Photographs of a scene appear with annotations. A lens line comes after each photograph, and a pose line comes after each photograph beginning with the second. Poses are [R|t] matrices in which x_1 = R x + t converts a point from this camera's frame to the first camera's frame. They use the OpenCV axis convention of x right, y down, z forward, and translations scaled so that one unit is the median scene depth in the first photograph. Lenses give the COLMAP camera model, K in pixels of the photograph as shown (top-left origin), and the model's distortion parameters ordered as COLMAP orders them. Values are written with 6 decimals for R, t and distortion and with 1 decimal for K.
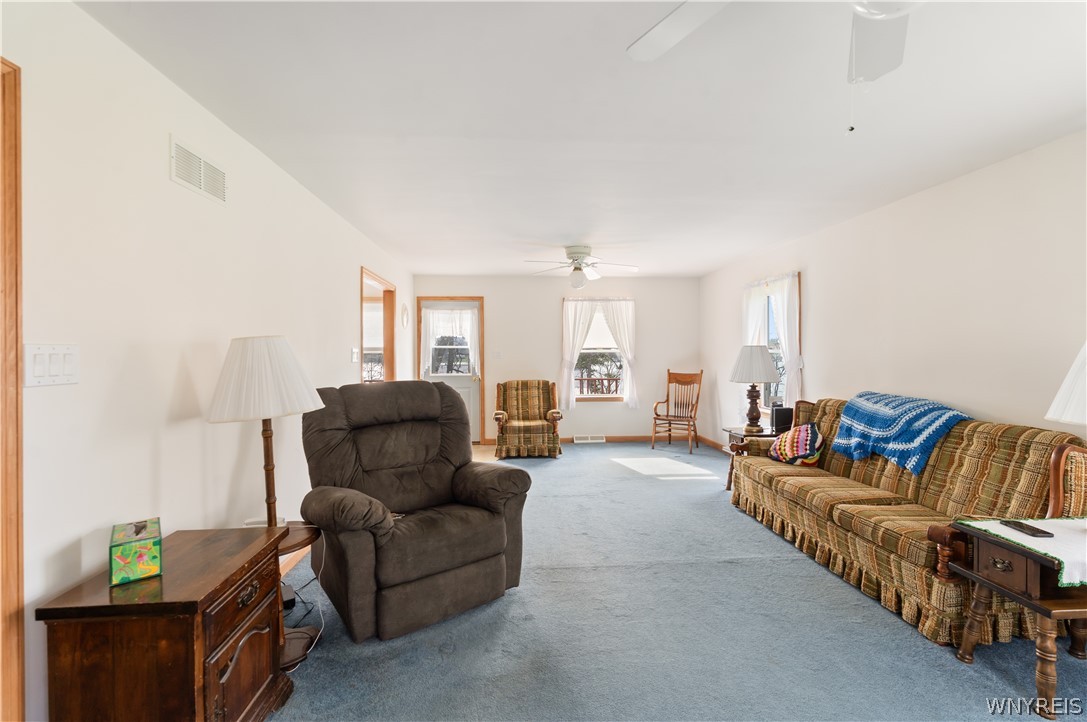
lens RADIAL K [[485.0, 0, 544.0], [0, 485.0, 356.0], [0, 0, 1]] dist [0.000280, 0.000826]
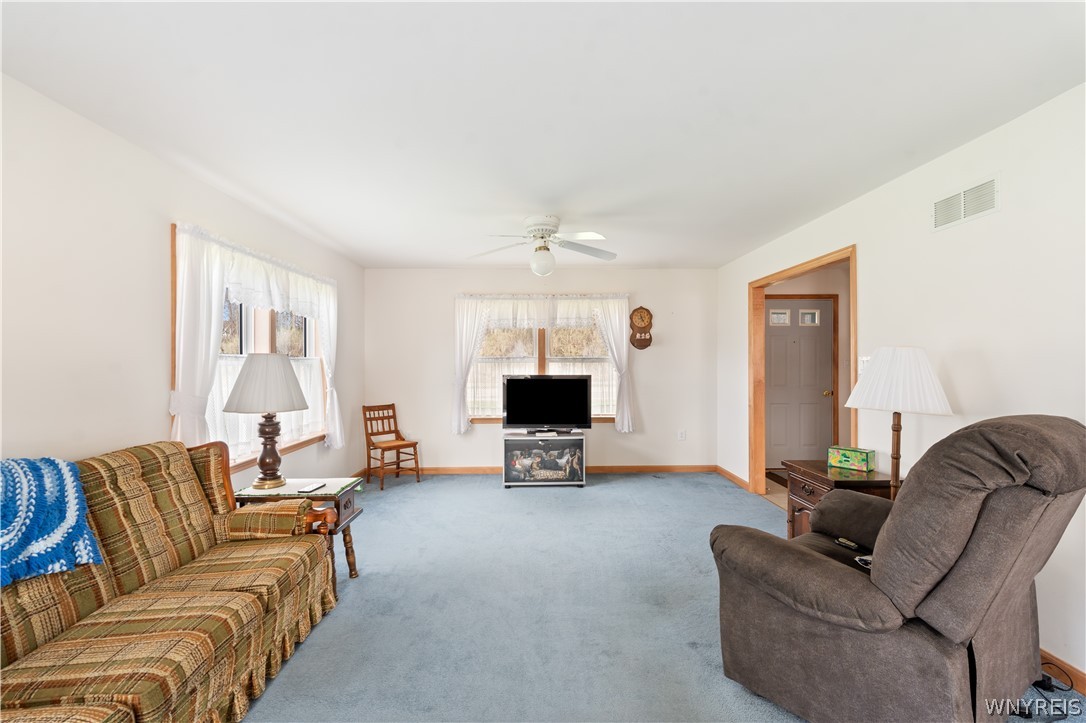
lens RADIAL K [[483.2, 0, 544.8], [0, 483.2, 361.7], [0, 0, 1]] dist [-0.003195, 0.000330]
pose [[-0.998572, 0.003944, 0.053279, 0.146657], [0.004535, 0.999930, 0.010969, -0.014209], [-0.053232, 0.011195, -0.998519, 1.416071]]
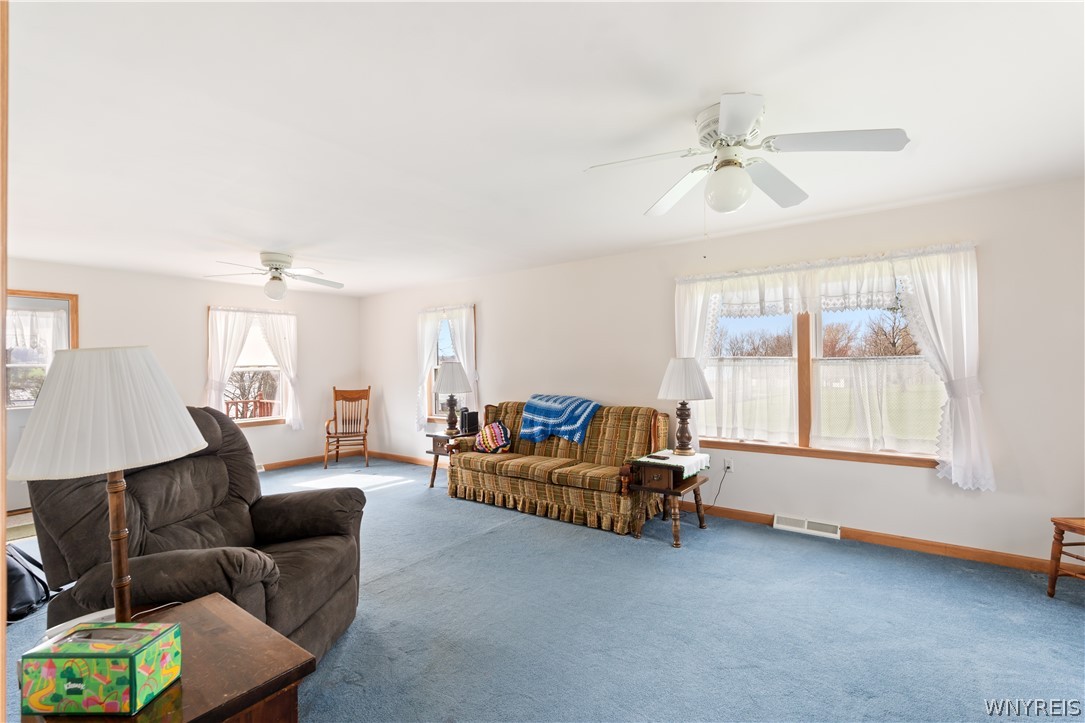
lens RADIAL K [[482.7, 0, 544.3], [0, 482.7, 361.7], [0, 0, 1]] dist [-0.003195, 0.000330]
pose [[0.657124, 0.000259, 0.753782, -0.435643], [0.019279, 0.999667, -0.017150, 0.002650], [-0.753536, 0.025801, 0.656900, 0.049925]]
